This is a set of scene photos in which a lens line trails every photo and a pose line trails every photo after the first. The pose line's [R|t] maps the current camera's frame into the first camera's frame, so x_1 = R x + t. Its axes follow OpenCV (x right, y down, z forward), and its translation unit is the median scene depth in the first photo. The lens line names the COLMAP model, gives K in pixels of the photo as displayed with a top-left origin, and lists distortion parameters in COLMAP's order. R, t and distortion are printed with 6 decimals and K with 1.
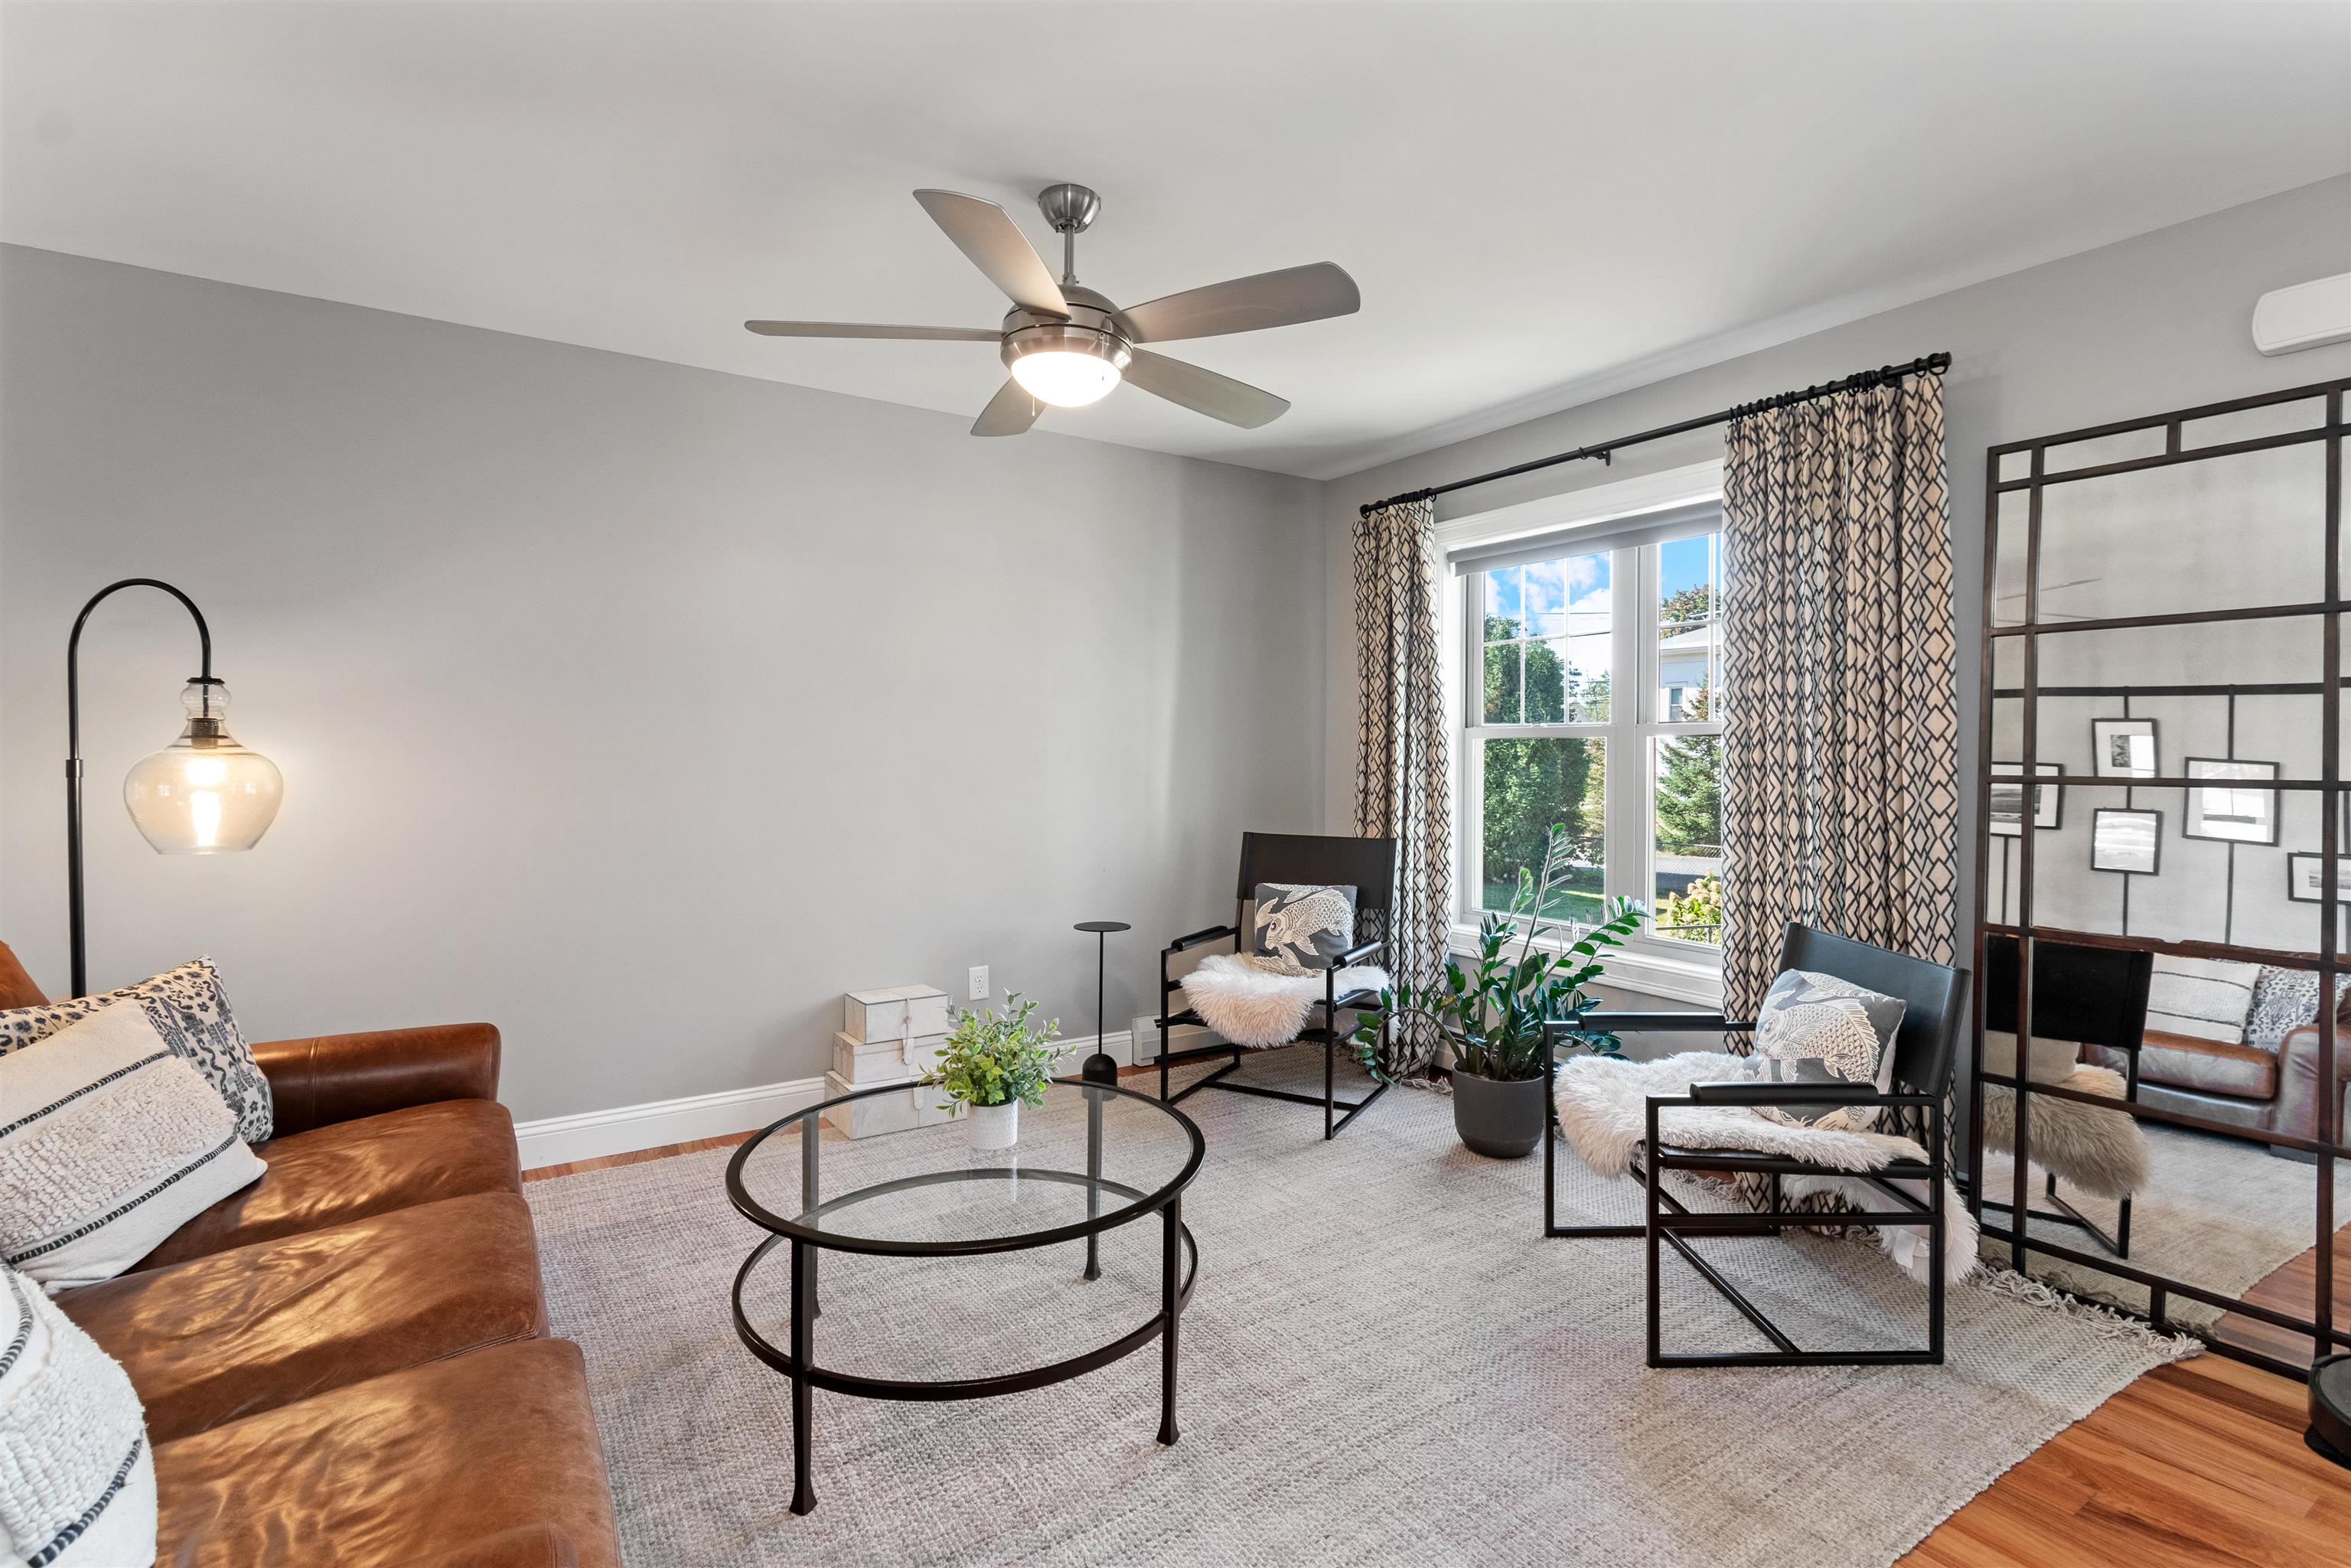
lens RADIAL K [[1109.2, 0, 1190.5], [0, 1109.2, 747.3], [0, 0, 1]] dist [0.002314, -0.005663]
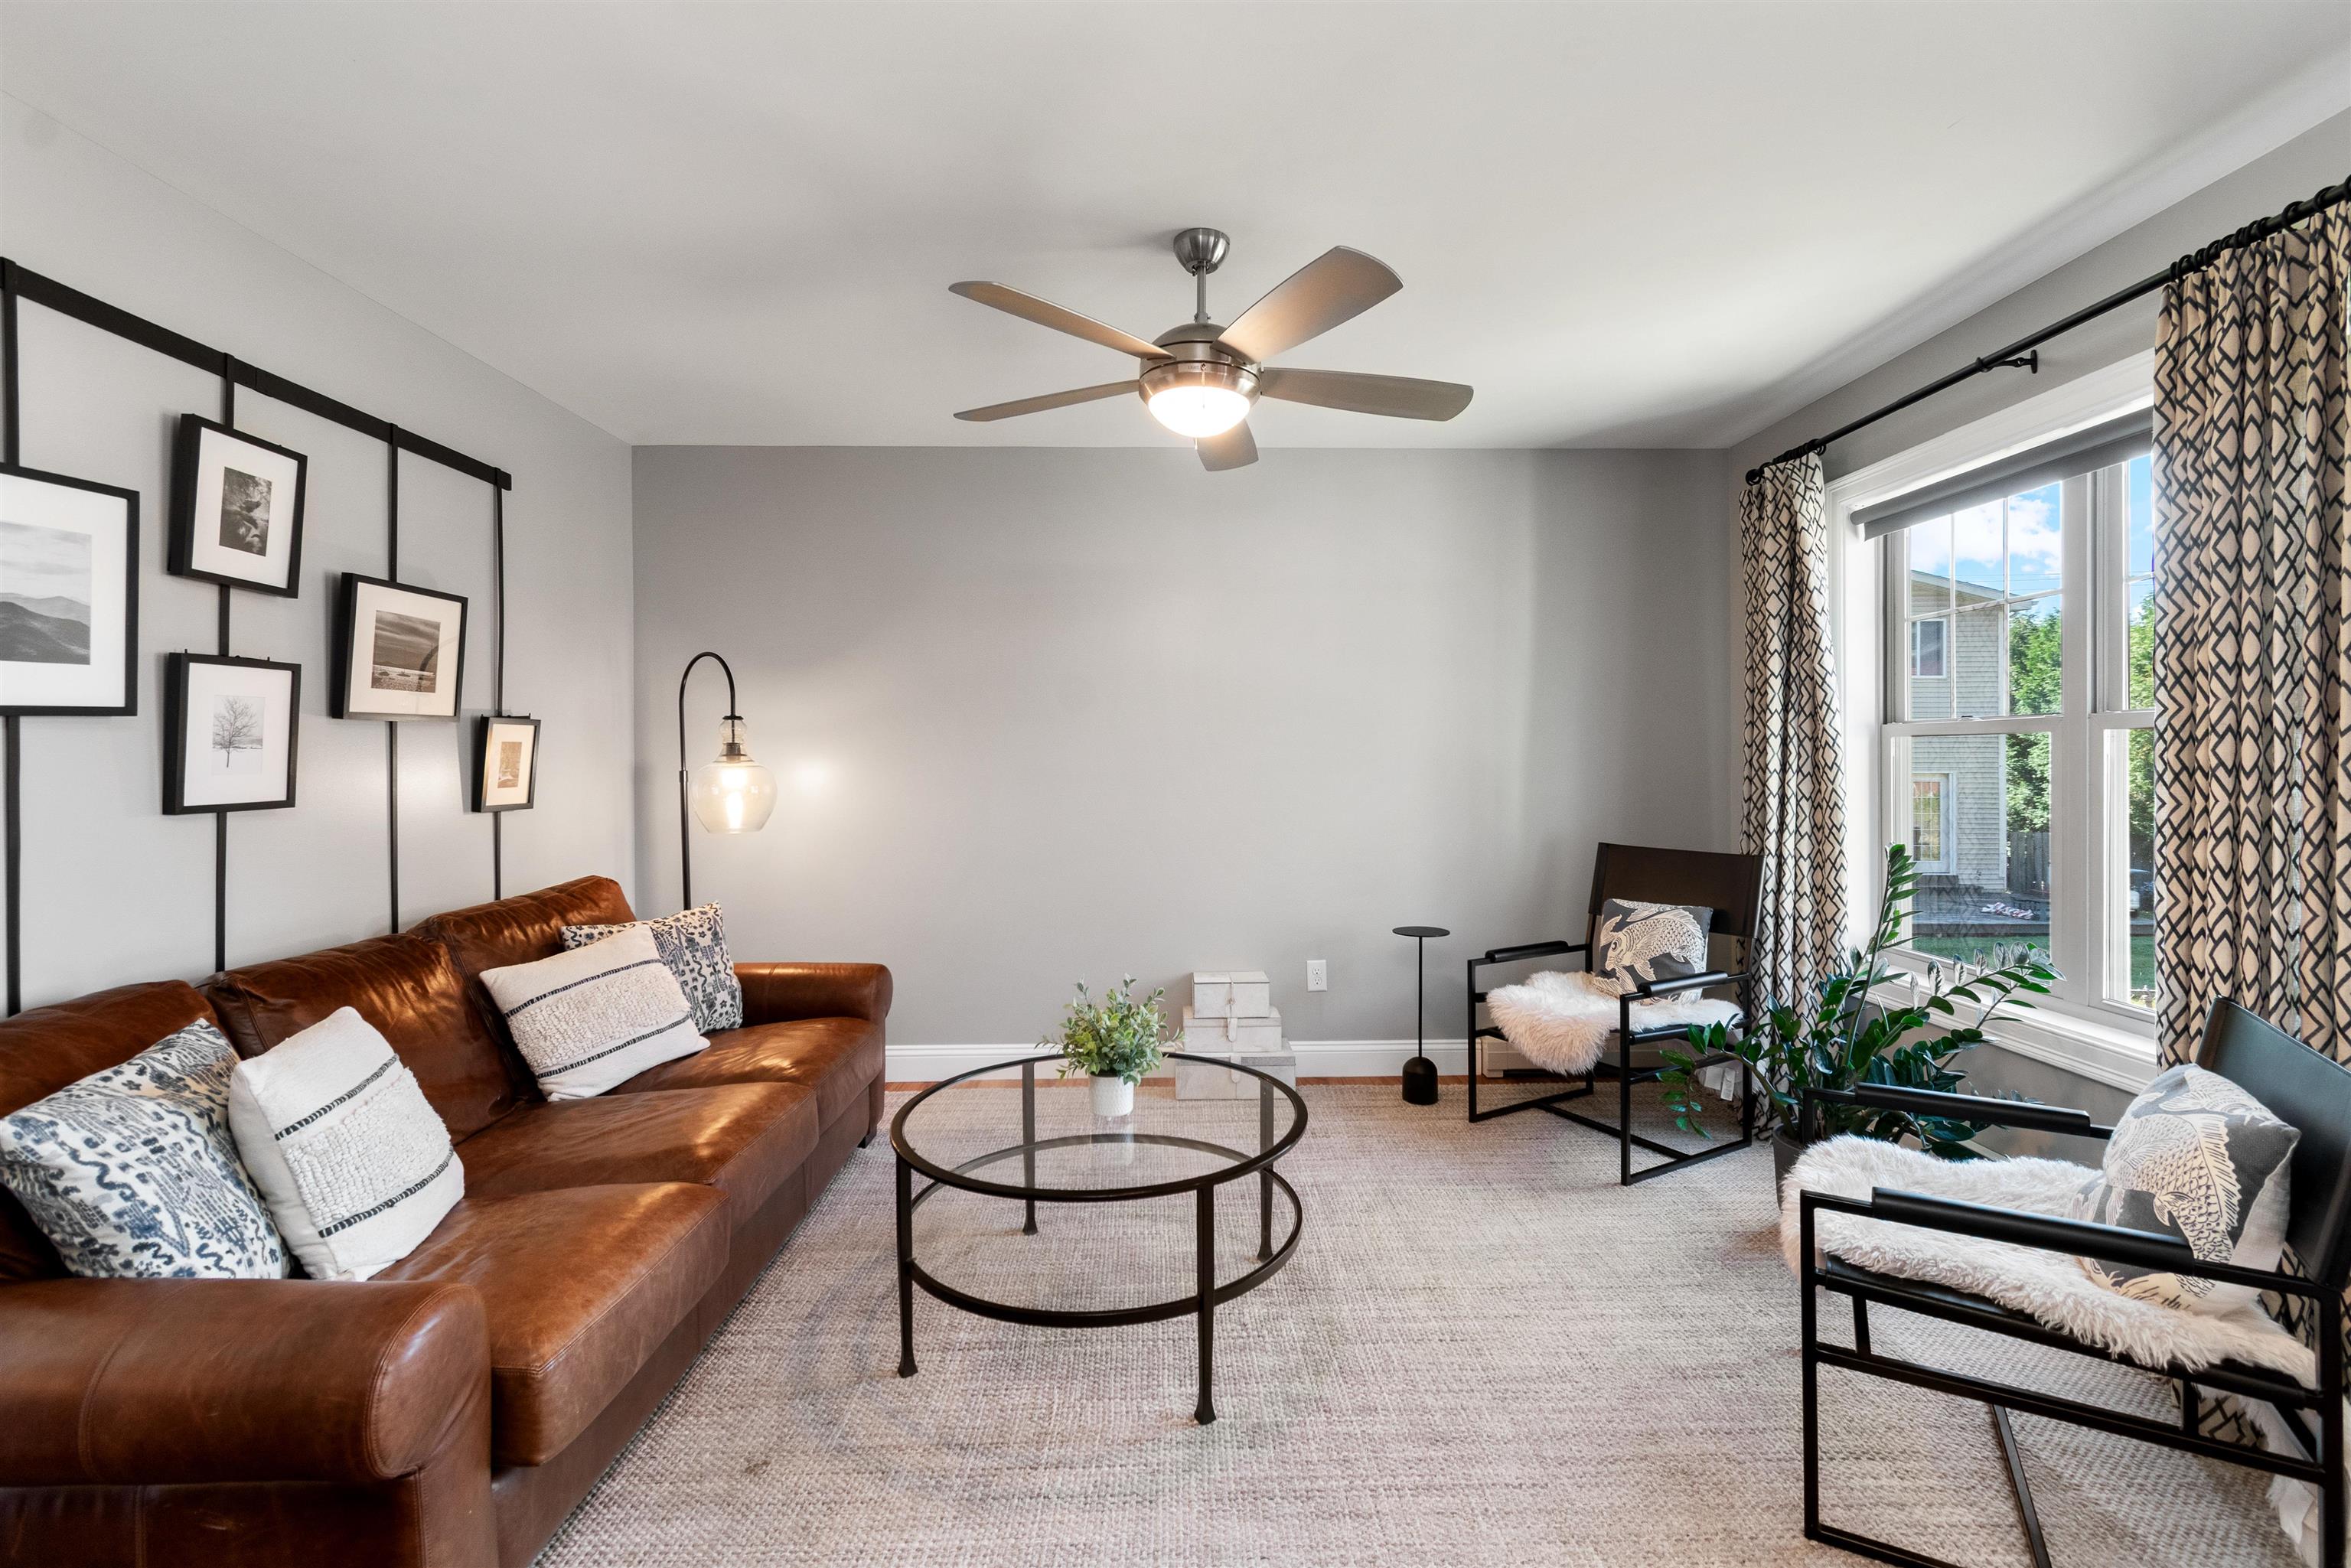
lens RADIAL K [[1049.6, 0, 1189.5], [0, 1049.6, 757.2], [0, 0, 1]] dist [0.001874, -0.001475]
pose [[0.847740, -0.011059, -0.530297, 0.323020], [0.012474, 0.999922, -0.000912, 0.001792], [0.530266, -0.005842, 0.847811, 0.103316]]
